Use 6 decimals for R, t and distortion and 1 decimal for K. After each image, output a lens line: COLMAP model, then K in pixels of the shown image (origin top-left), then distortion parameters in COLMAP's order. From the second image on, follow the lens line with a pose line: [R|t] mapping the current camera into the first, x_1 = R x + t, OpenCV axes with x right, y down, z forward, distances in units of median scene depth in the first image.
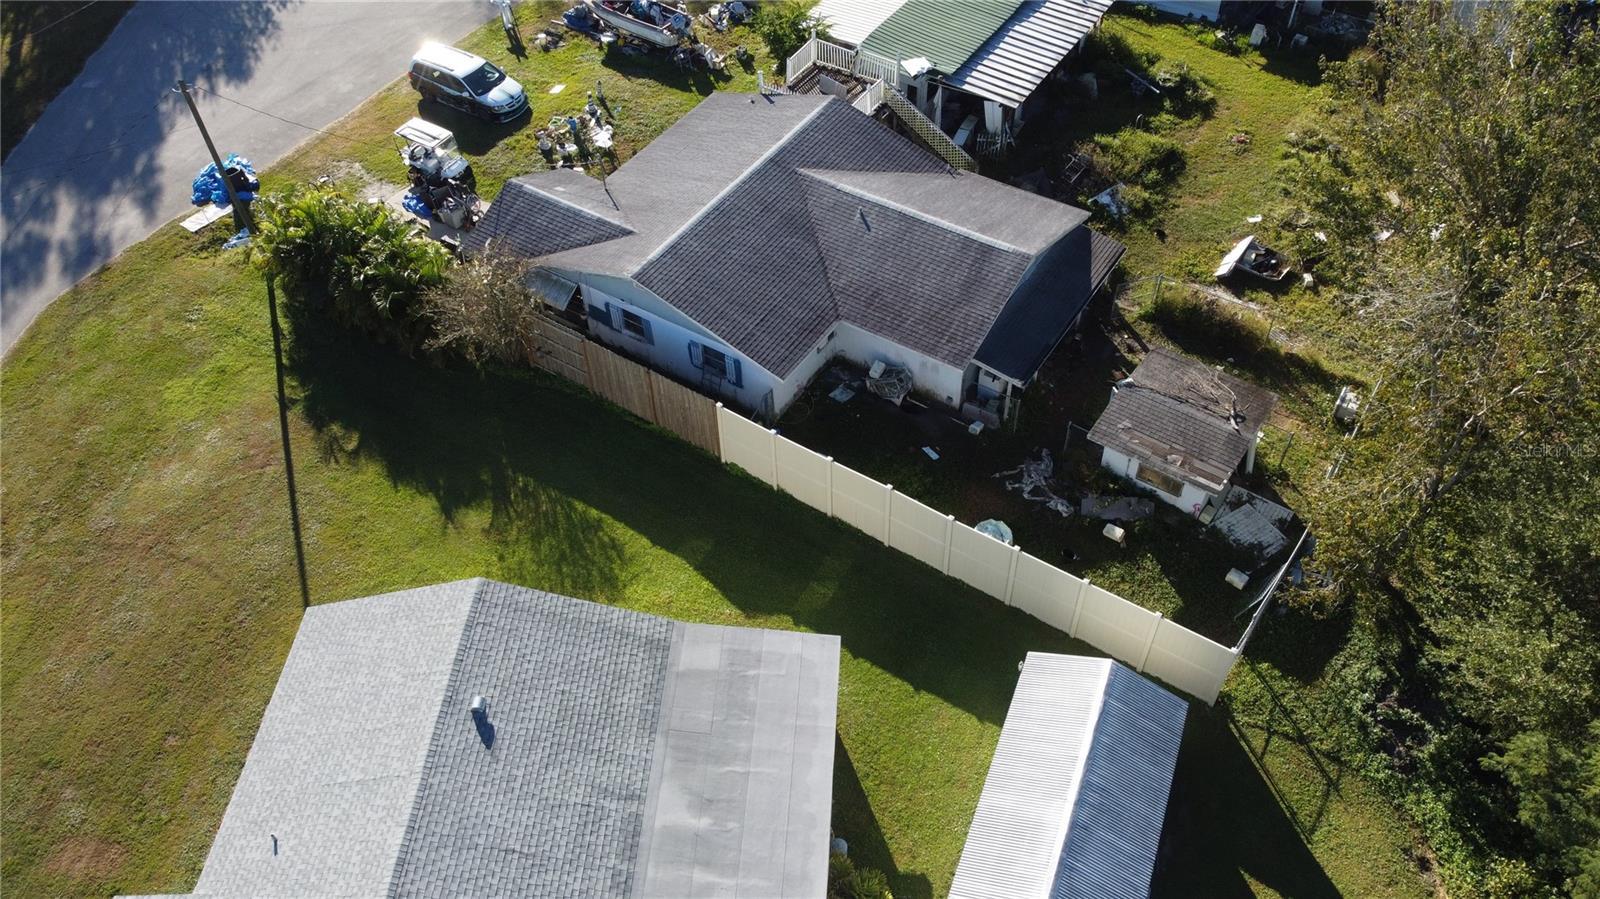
lens RADIAL K [[1212.5, 0, 804.2], [0, 1212.5, 455.3], [0, 0, 1]] dist [-0.002233, 0.000547]
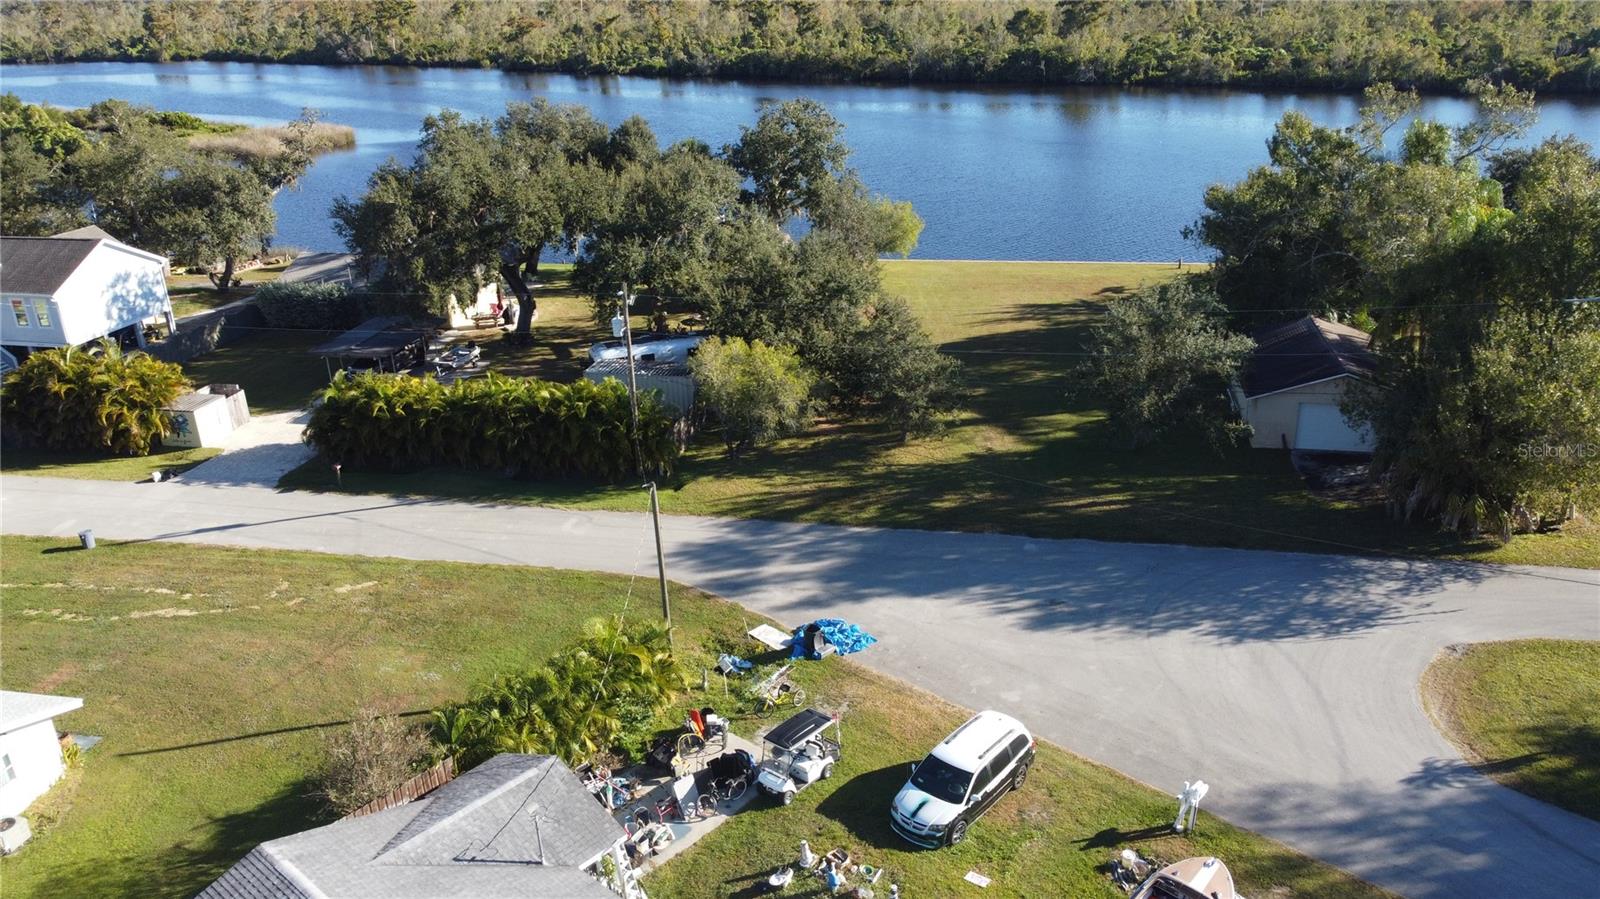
lens RADIAL K [[1212.5, 0, 798.3], [0, 1212.5, 458.8], [0, 0, 1]] dist [-0.002233, 0.000547]
pose [[-0.150791, 0.407263, -0.900777, 0.344792], [-0.713701, 0.585642, 0.384257, -0.707912], [0.684026, 0.700828, 0.202355, 0.751357]]
